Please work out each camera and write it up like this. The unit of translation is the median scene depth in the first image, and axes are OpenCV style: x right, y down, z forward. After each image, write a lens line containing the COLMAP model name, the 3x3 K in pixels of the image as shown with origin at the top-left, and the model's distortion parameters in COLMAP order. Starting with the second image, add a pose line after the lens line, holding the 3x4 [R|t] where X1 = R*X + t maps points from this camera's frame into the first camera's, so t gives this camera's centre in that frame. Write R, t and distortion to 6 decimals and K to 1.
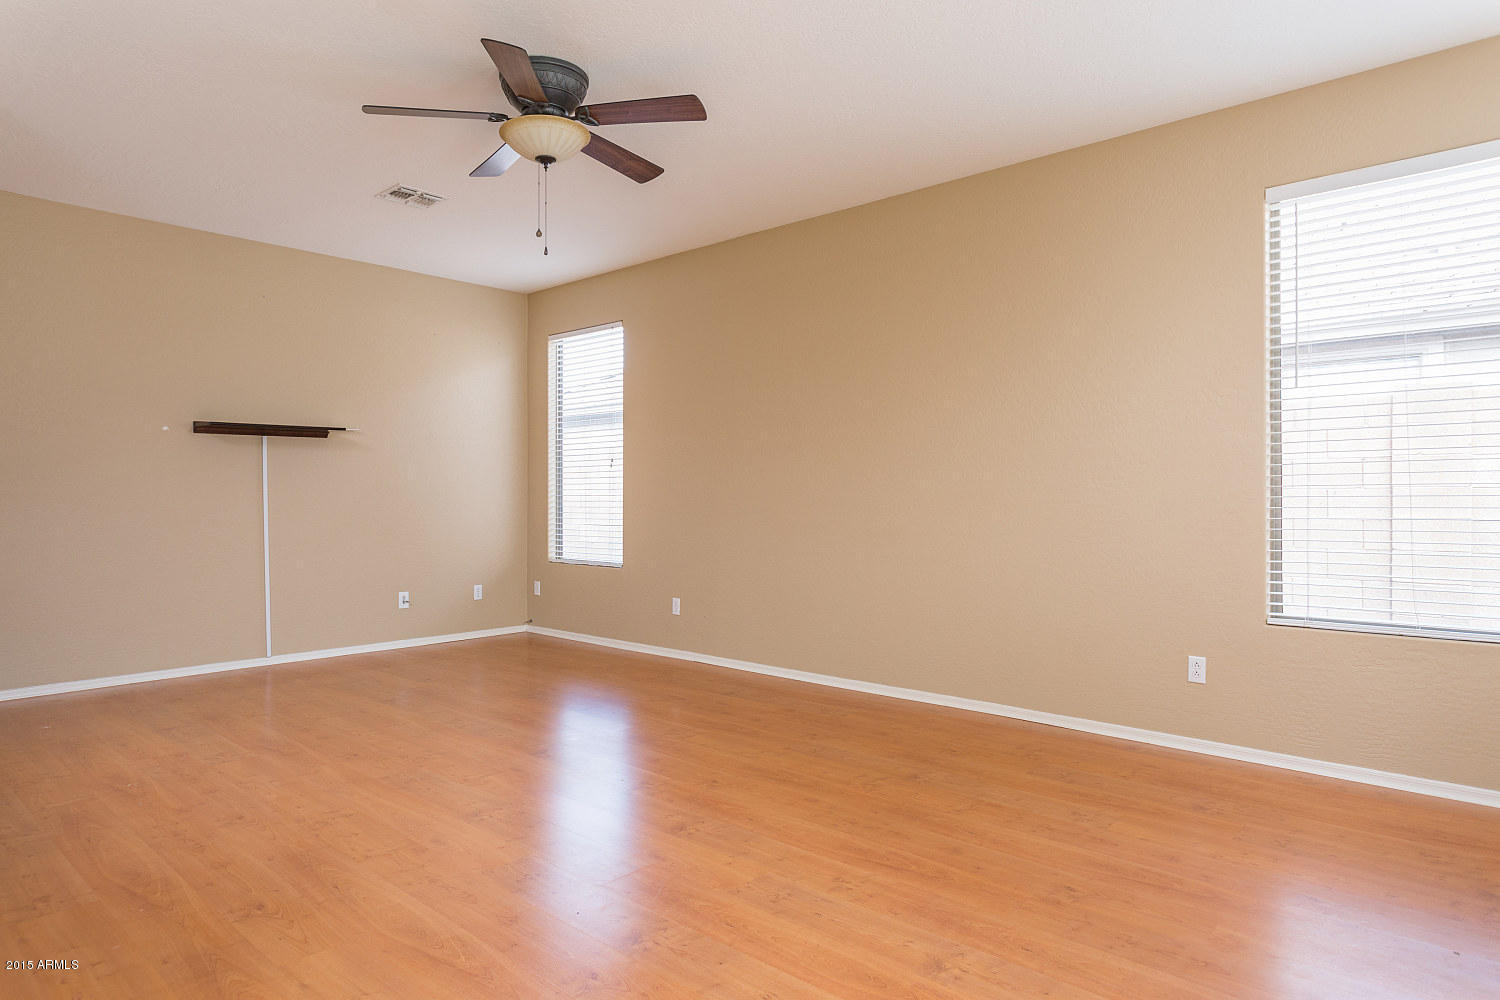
lens RADIAL K [[904.3, 0, 750.0], [0, 904.3, 500.0], [0, 0, 1]] dist [-0.003095, -0.000530]
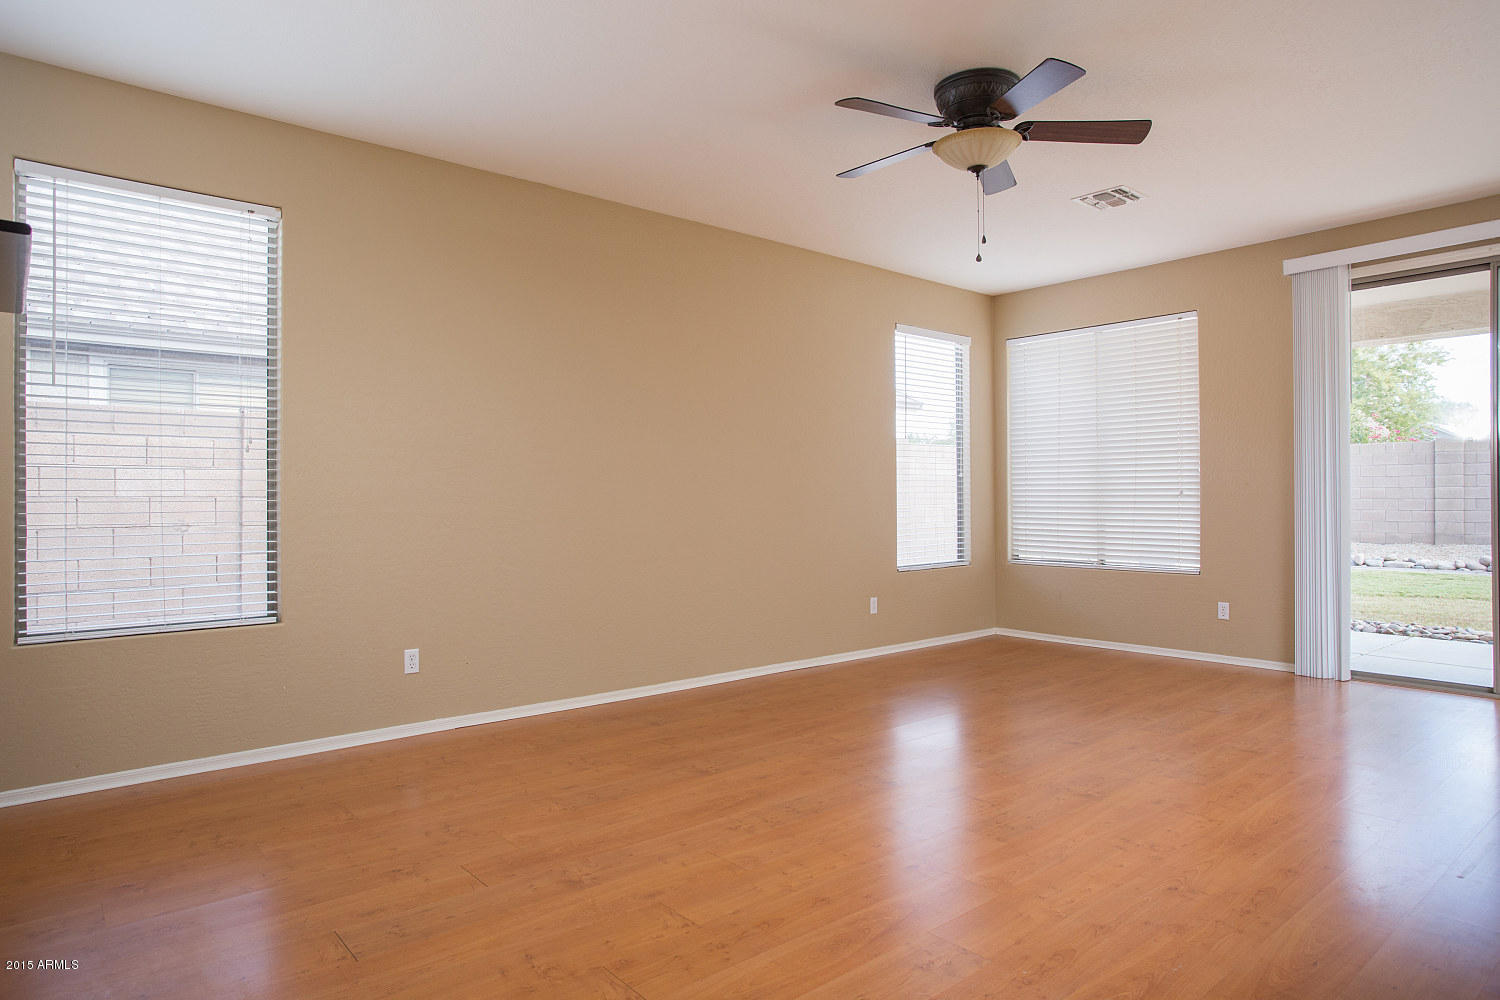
lens RADIAL K [[894.6, 0, 750.0], [0, 894.6, 500.0], [0, 0, 1]] dist [-0.045420, -0.000305]
pose [[0.104960, 0.001910, 0.994475, -1.111954], [0.005194, 0.999983, -0.002468, -0.001927], [-0.994463, 0.005424, 0.104949, 1.029371]]
